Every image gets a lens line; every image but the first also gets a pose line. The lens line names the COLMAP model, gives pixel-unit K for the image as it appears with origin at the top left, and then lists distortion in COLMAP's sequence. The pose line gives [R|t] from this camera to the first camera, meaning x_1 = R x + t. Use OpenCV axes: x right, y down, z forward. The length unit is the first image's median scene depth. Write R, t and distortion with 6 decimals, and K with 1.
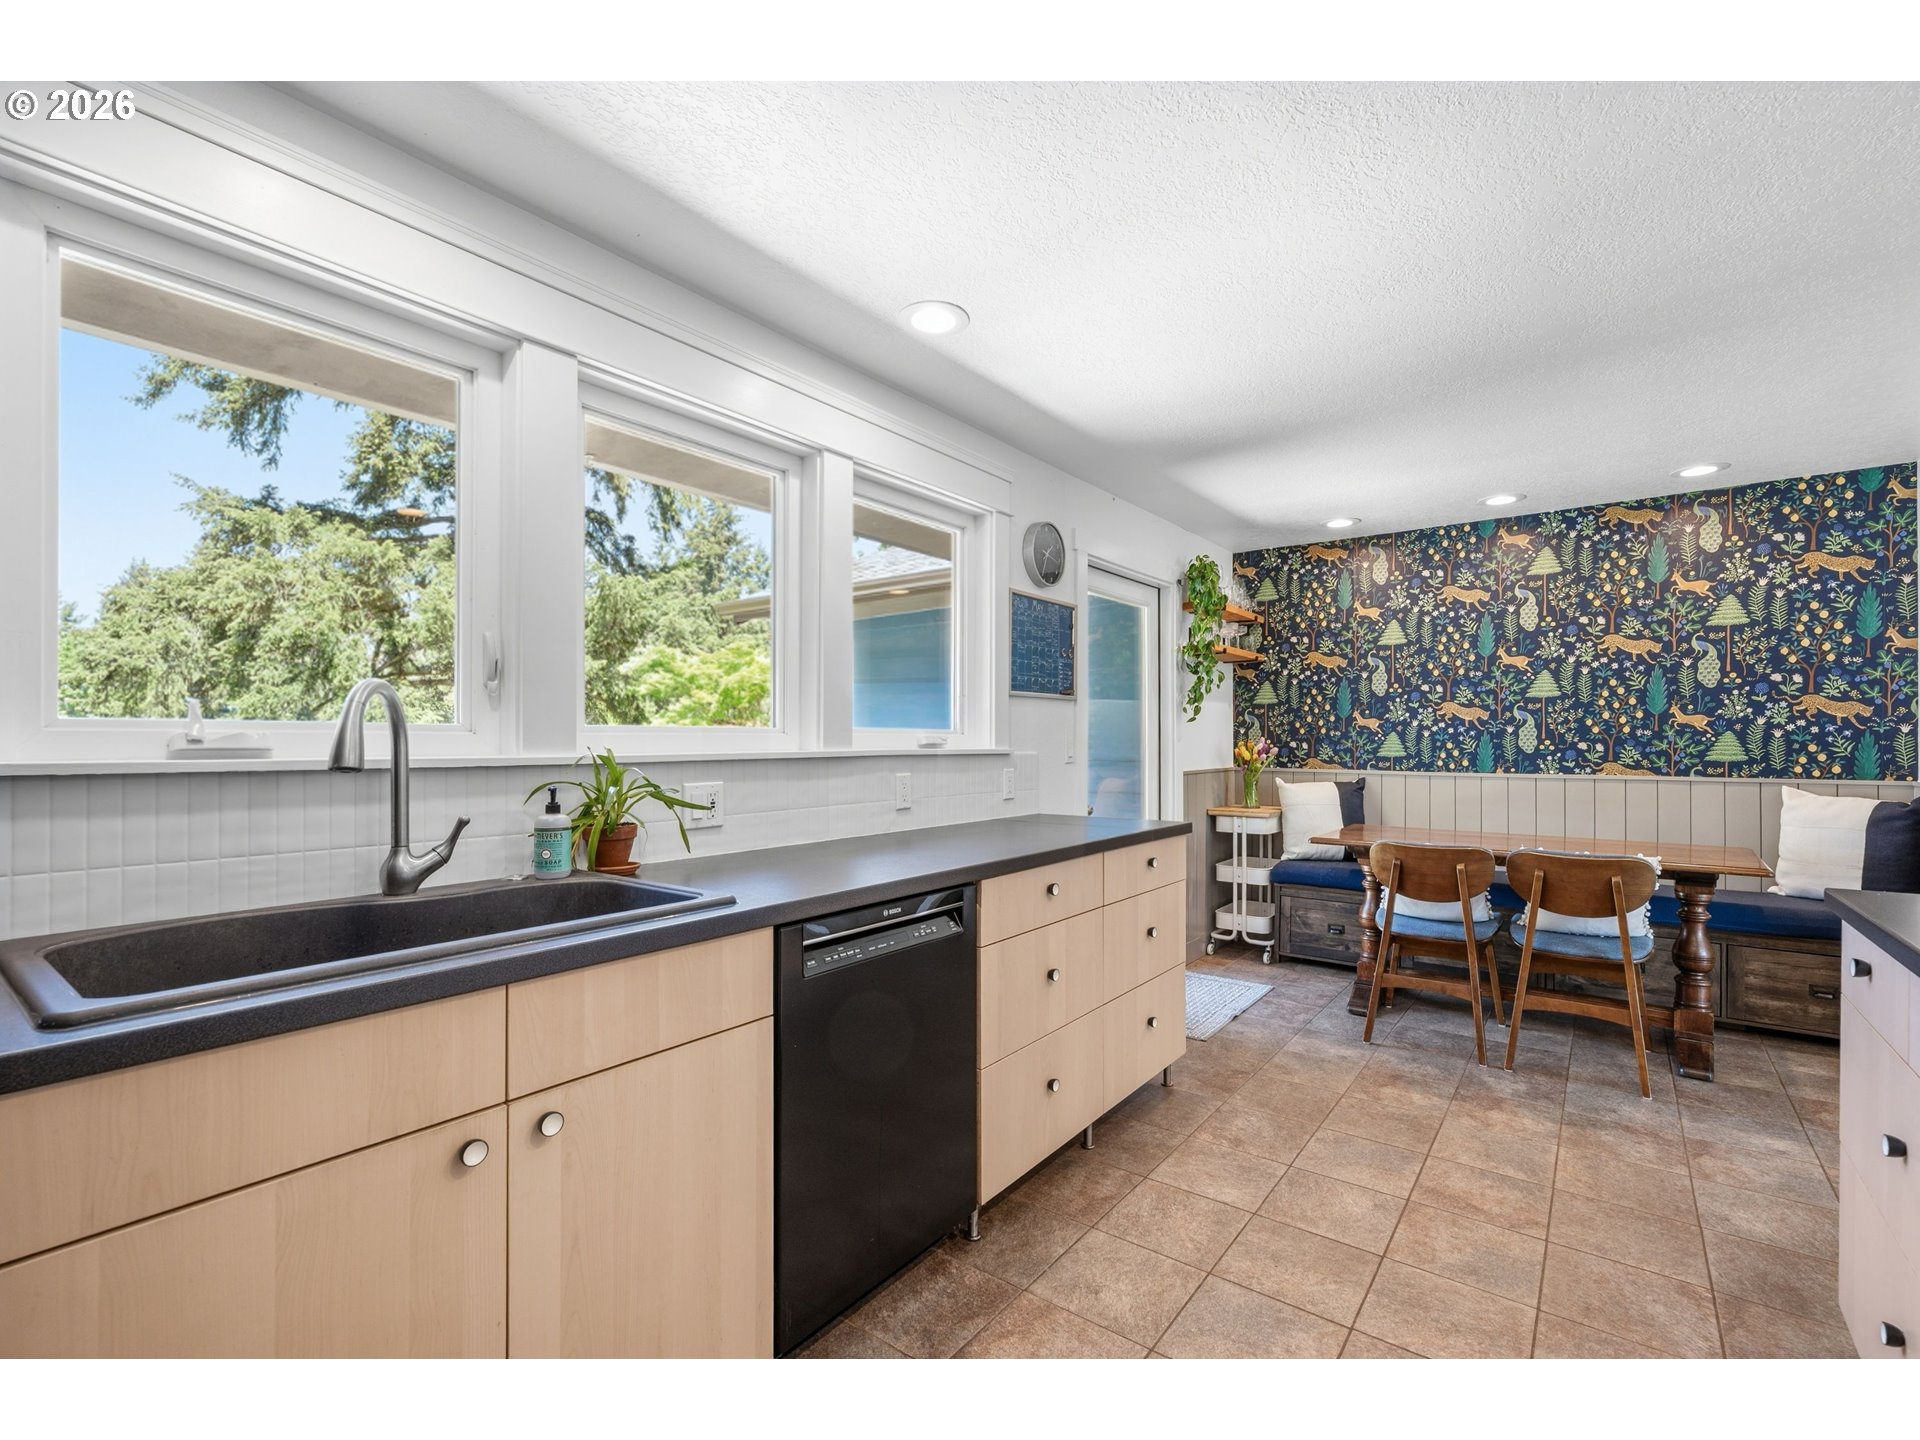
lens RADIAL K [[848.9, 0, 948.3], [0, 848.9, 753.0], [0, 0, 1]] dist [-0.000013, 0.000174]
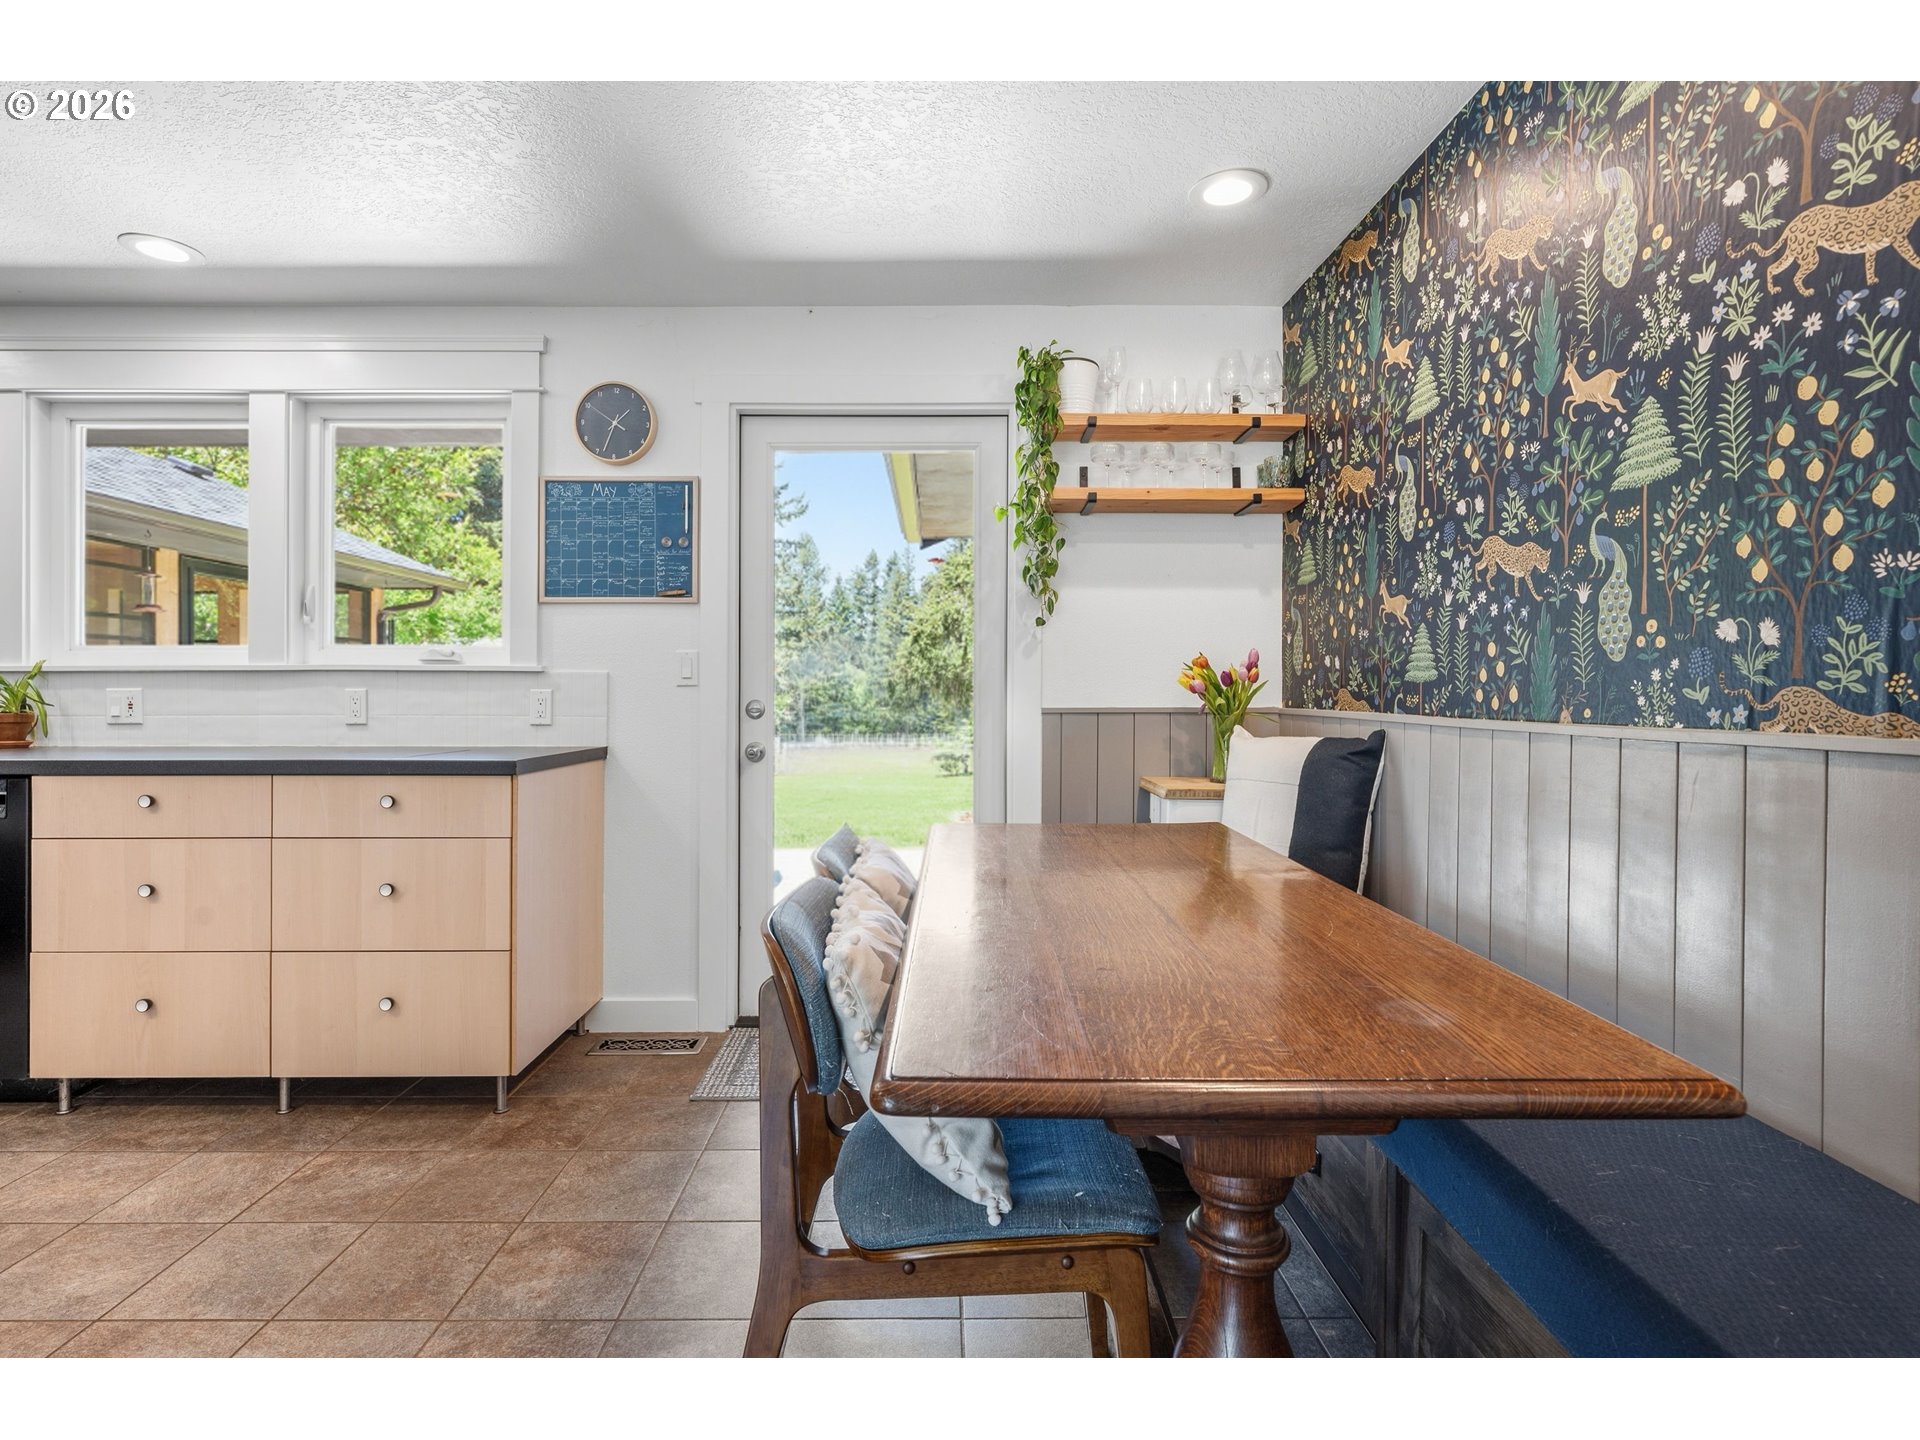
lens RADIAL K [[929.7, 0, 953.0], [0, 929.7, 705.9], [0, 0, 1]] dist [0.002252, 0.000240]
pose [[0.612125, 0.012899, -0.790656, 1.003017], [-0.014367, 0.999883, 0.005190, 0.023289], [0.790630, 0.008183, 0.612239, 0.714082]]
